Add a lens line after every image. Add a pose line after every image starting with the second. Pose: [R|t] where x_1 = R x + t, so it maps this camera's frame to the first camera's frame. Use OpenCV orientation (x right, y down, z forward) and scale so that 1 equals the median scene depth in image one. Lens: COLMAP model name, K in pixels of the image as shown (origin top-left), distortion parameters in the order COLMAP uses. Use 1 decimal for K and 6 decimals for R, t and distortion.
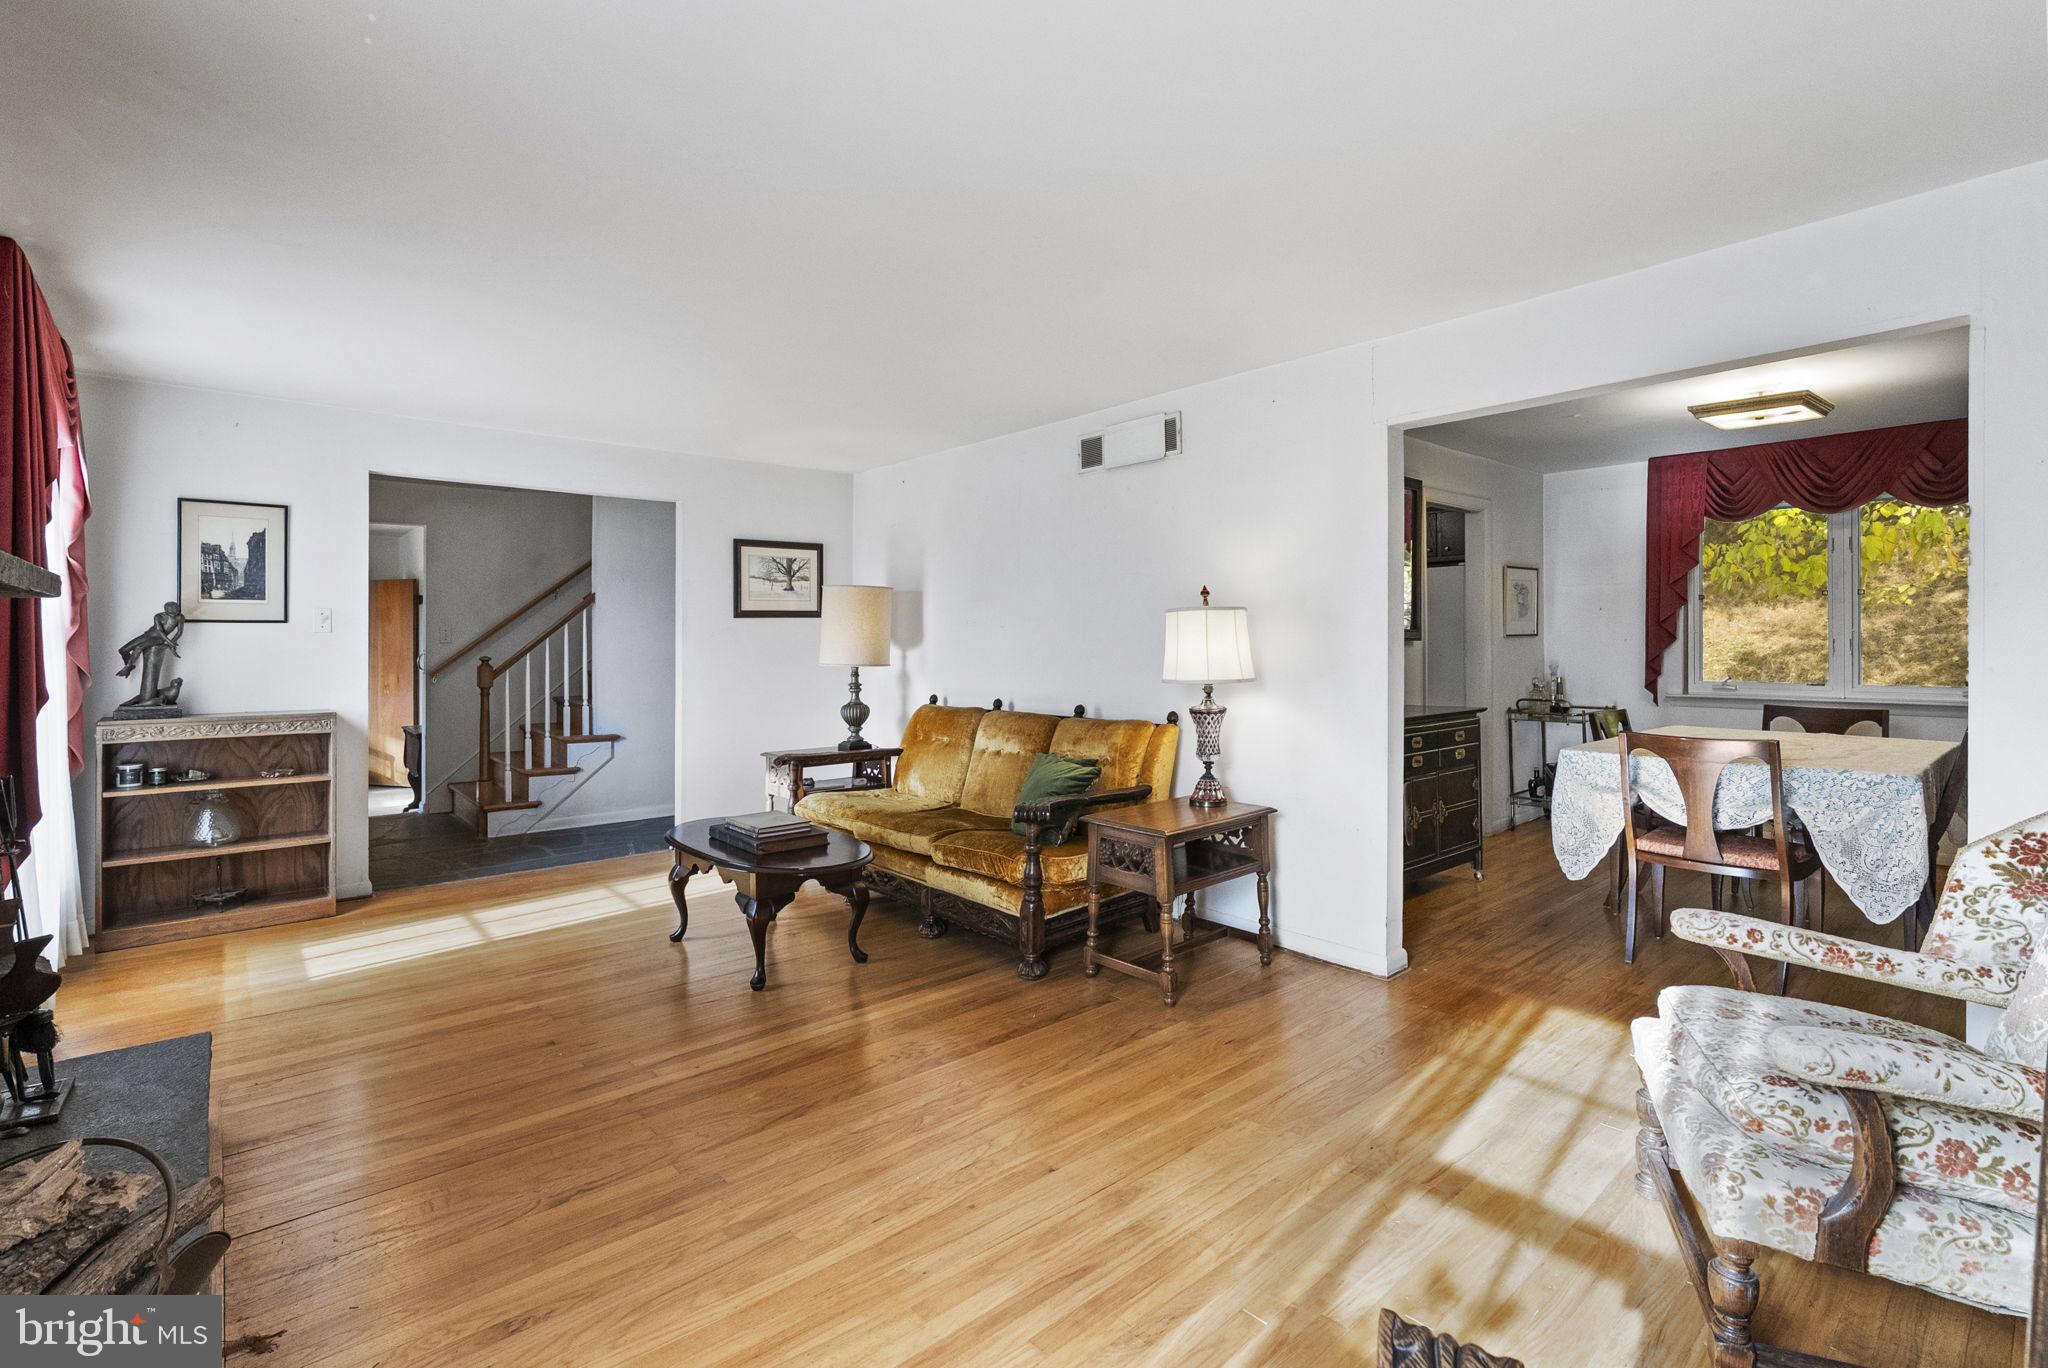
lens RADIAL K [[959.5, 0, 1016.0], [0, 959.5, 637.5], [0, 0, 1]] dist [-0.009197, 0.003465]
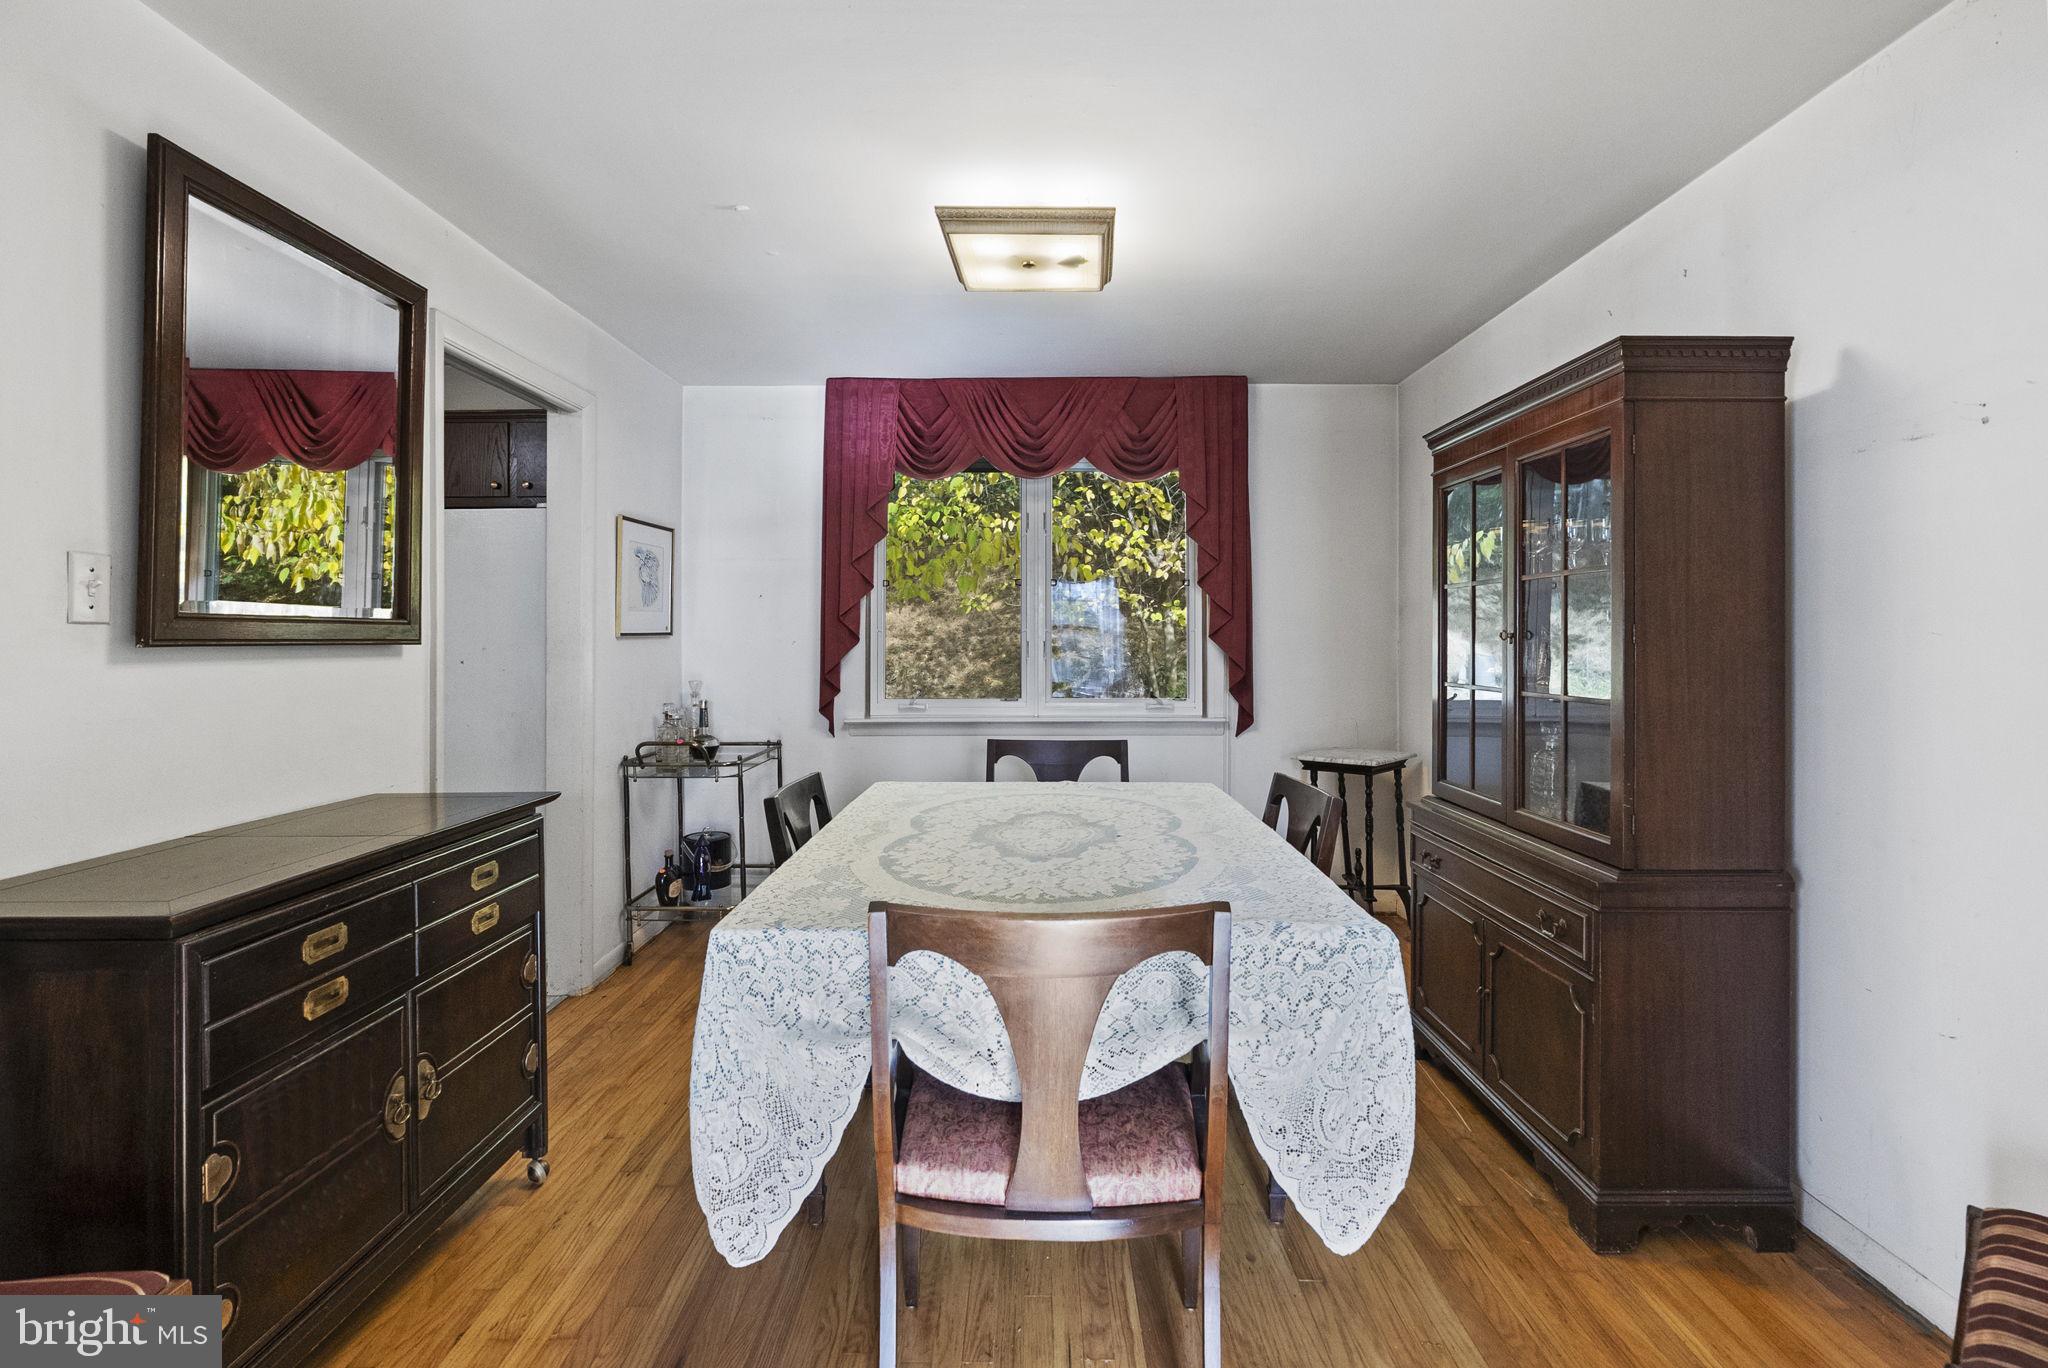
lens RADIAL K [[959.5, 0, 1053.2], [0, 959.5, 631.5], [0, 0, 1]] dist [-0.009197, 0.003465]
pose [[0.644861, 0.007987, 0.764258, 0.241017], [-0.003630, 0.999966, -0.007387, -0.000611], [-0.764291, 0.001990, 0.644868, 0.430217]]
